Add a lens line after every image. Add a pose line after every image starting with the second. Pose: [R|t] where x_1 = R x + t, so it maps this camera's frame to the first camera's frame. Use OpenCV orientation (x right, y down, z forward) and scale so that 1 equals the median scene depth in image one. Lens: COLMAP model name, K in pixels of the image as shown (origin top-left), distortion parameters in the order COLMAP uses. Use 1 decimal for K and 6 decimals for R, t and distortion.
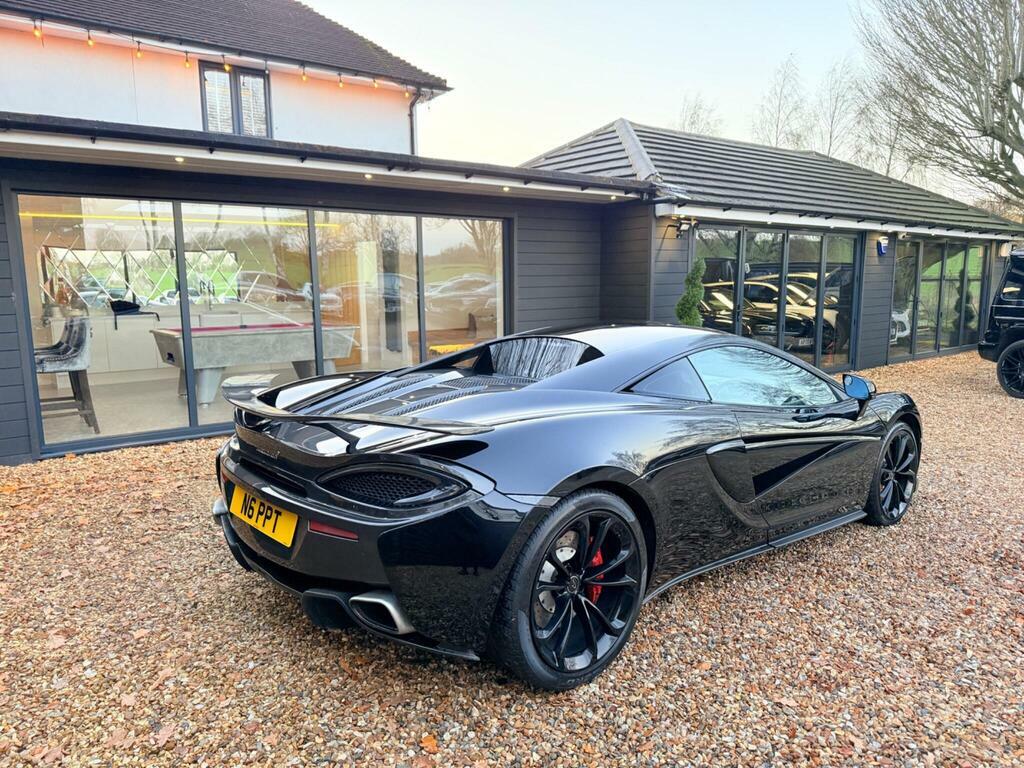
lens RADIAL K [[723.0, 0, 514.1], [0, 723.0, 390.1], [0, 0, 1]] dist [0.039188, -0.057504]
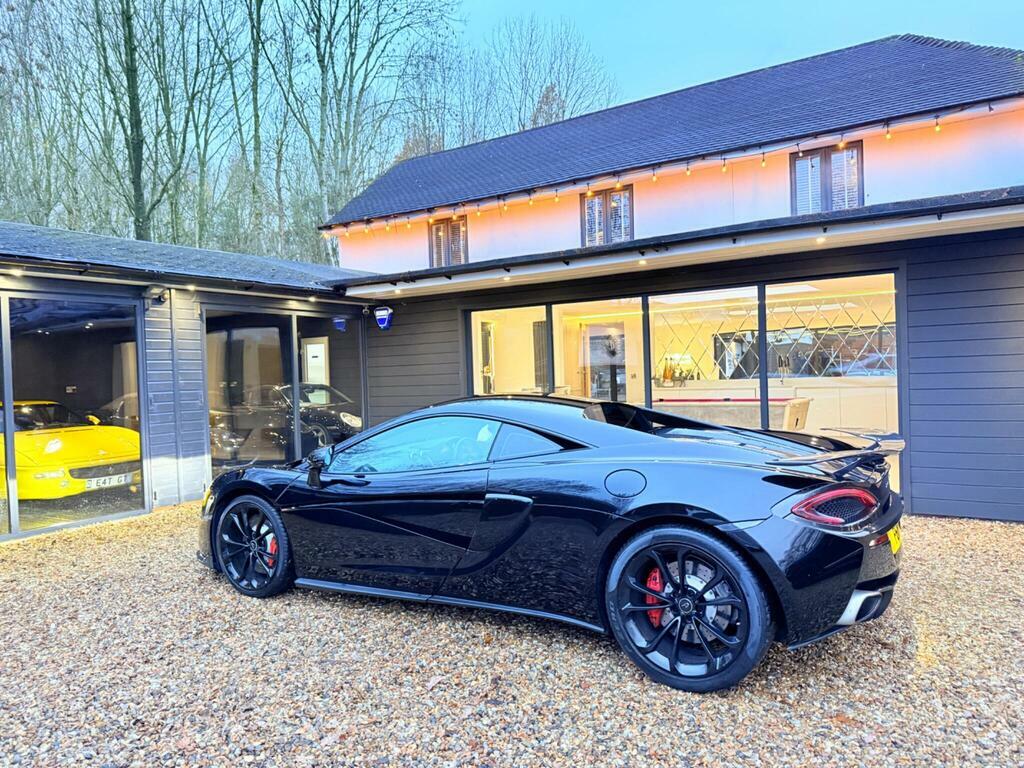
lens RADIAL K [[716.6, 0, 514.5], [0, 716.6, 381.7], [0, 0, 1]] dist [0.104044, -0.154225]
pose [[0.318598, 0.013049, -0.947800, 0.629808], [-0.115952, 0.992932, -0.025306, -0.058794], [0.940771, 0.117962, 0.317859, 0.423259]]
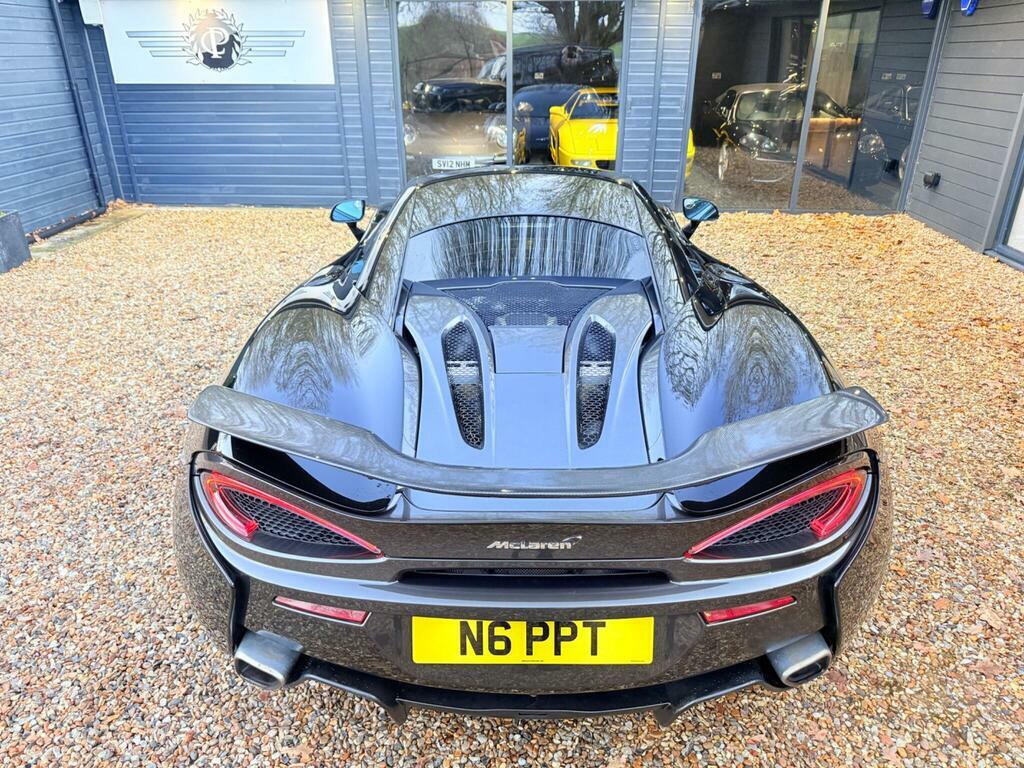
lens RADIAL K [[741.5, 0, 511.2], [0, 741.5, 384.6], [0, 0, 1]] dist [-0.004749, 0.000447]
pose [[0.671722, -0.330200, 0.663142, -0.236530], [0.122581, 0.932370, 0.340090, -0.078027], [-0.730591, -0.147157, 0.666769, 0.220408]]
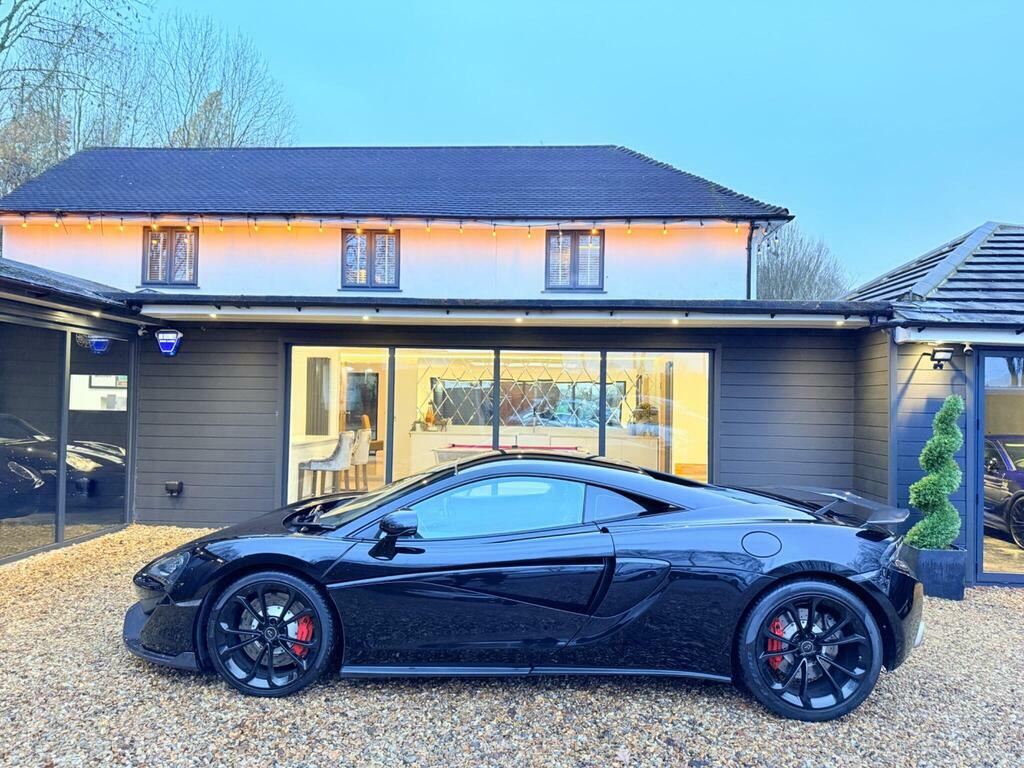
lens RADIAL K [[719.3, 0, 510.0], [0, 719.3, 385.3], [0, 0, 1]] dist [0.053714, -0.065944]
pose [[0.745770, 0.007805, -0.666157, 0.450710], [-0.128282, 0.982901, -0.132097, -0.036883], [0.653736, 0.183970, 0.734020, 0.156685]]
